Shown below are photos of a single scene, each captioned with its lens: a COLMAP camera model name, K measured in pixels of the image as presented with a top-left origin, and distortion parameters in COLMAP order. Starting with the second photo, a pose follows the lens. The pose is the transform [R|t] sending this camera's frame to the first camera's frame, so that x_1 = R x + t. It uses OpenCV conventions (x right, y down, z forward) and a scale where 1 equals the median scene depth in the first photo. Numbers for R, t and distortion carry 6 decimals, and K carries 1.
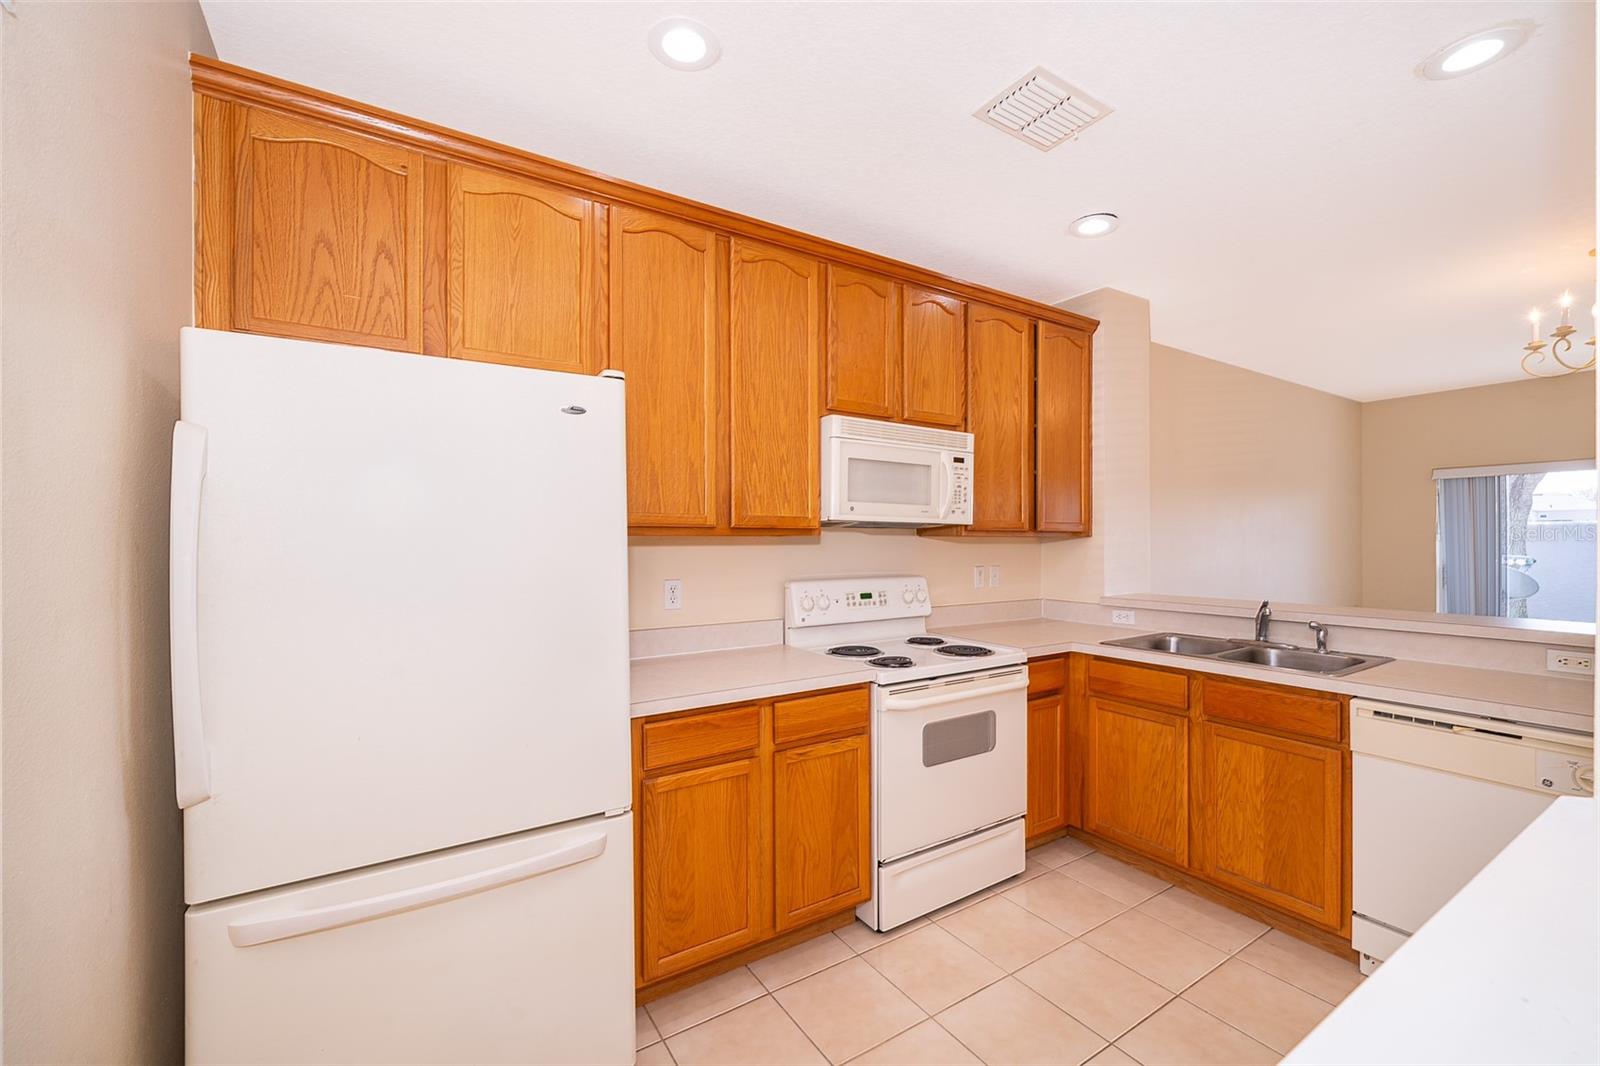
lens RADIAL K [[651.5, 0, 800.0], [0, 651.5, 533.0], [0, 0, 1]] dist [-0.000894, 0.000019]
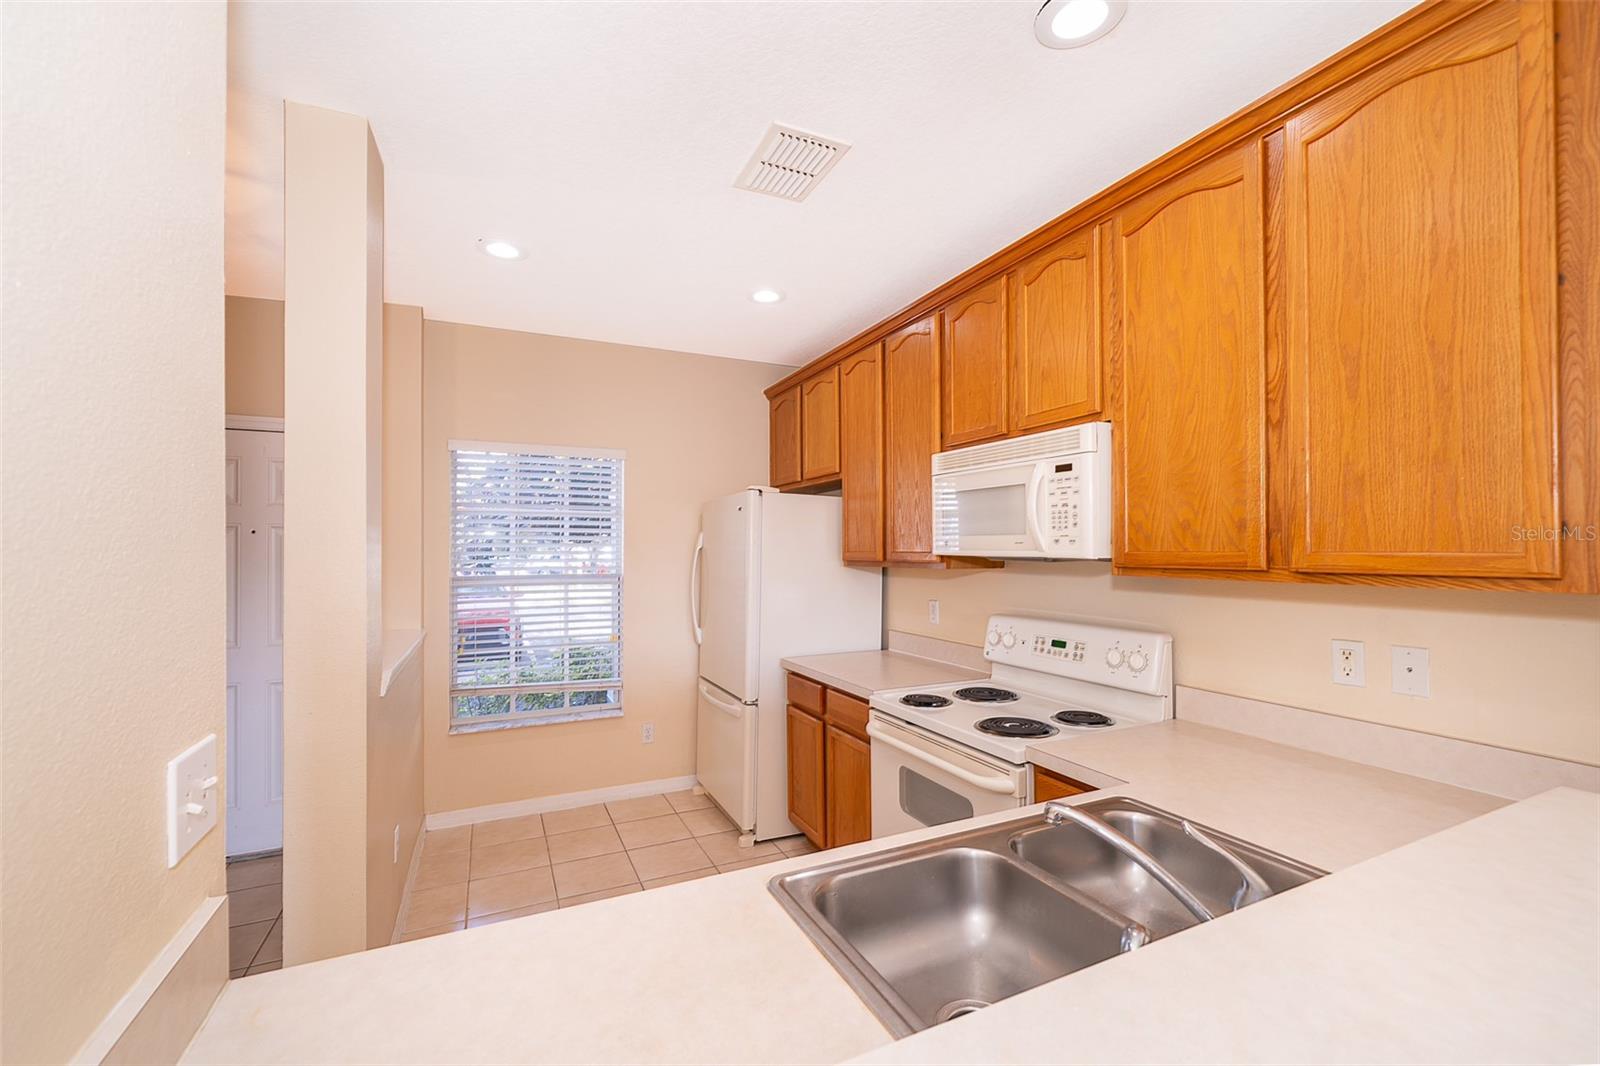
lens RADIAL K [[686.4, 0, 763.1], [0, 686.4, 525.2], [0, 0, 1]] dist [0.001957, 0.000182]
pose [[-0.184294, -0.031903, -0.982353, 1.205532], [0.017096, 0.999218, -0.035658, -0.032956], [0.982723, -0.023366, -0.183604, 0.941733]]
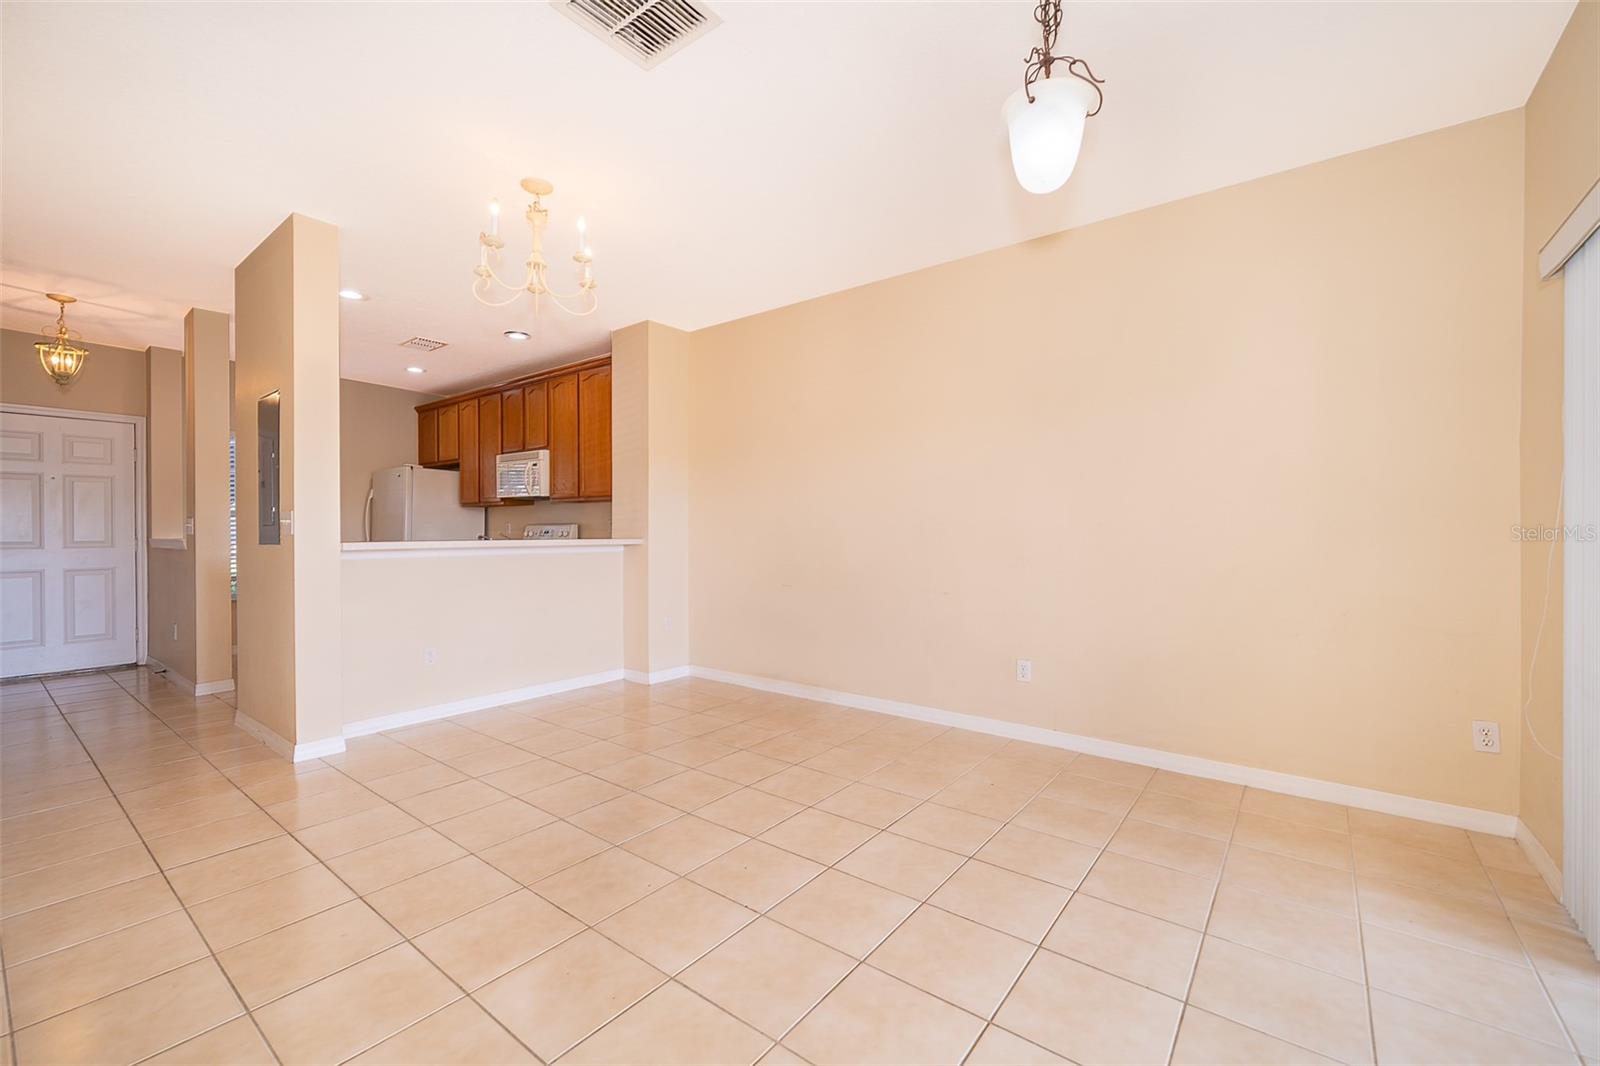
lens RADIAL K [[656.9, 0, 826.3], [0, 656.9, 536.8], [0, 0, 1]] dist [-0.002062, -0.000128]
pose [[0.353919, 0.013779, -0.935174, 2.862769], [0.015138, 0.999676, 0.020458, 0.097027], [0.935153, -0.021397, 0.353596, 1.296297]]
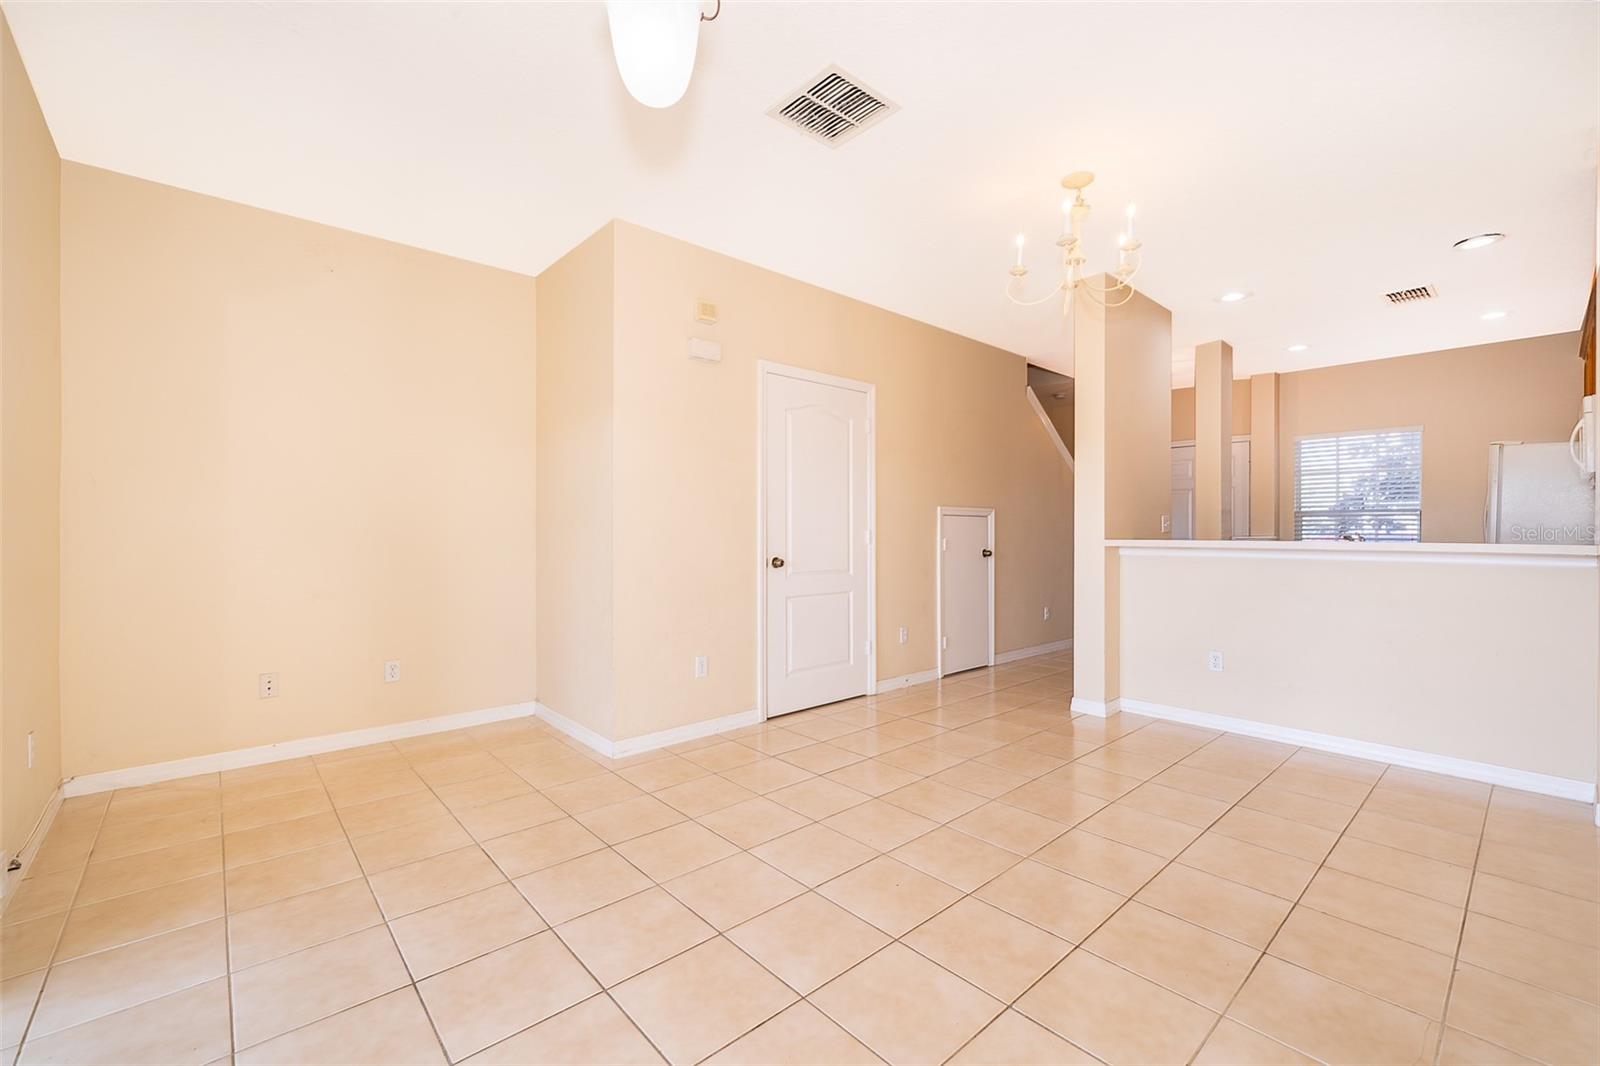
lens RADIAL K [[670.3, 0, 766.9], [0, 670.3, 530.8], [0, 0, 1]] dist [-0.000154, -0.000016]
pose [[-0.991421, 0.004704, -0.130623, 2.240505], [0.006379, 0.999903, -0.012407, 0.117289], [0.130552, -0.013134, -0.991354, 2.398324]]
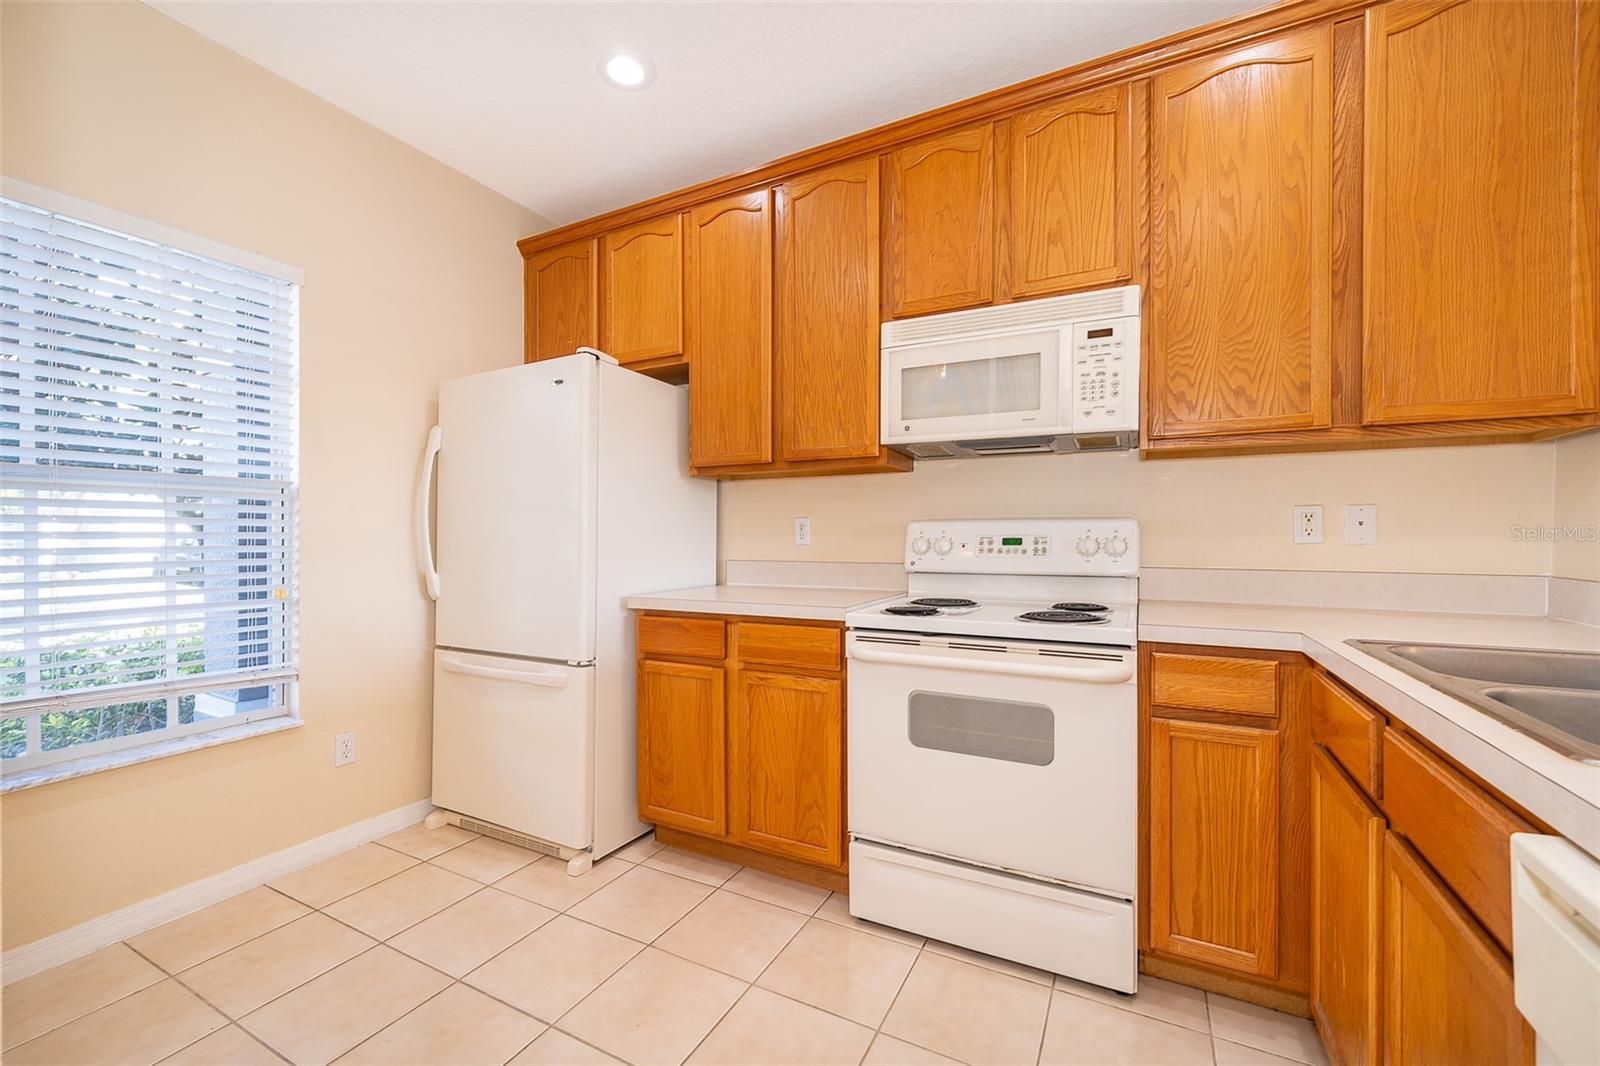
lens RADIAL K [[656.9, 0, 826.3], [0, 656.9, 536.8], [0, 0, 1]] dist [-0.002062, -0.000128]
pose [[0.501112, -0.001626, -0.865381, 0.784434], [0.009431, 0.999949, 0.003582, 0.101807], [0.865331, -0.009956, 0.501102, 0.495883]]
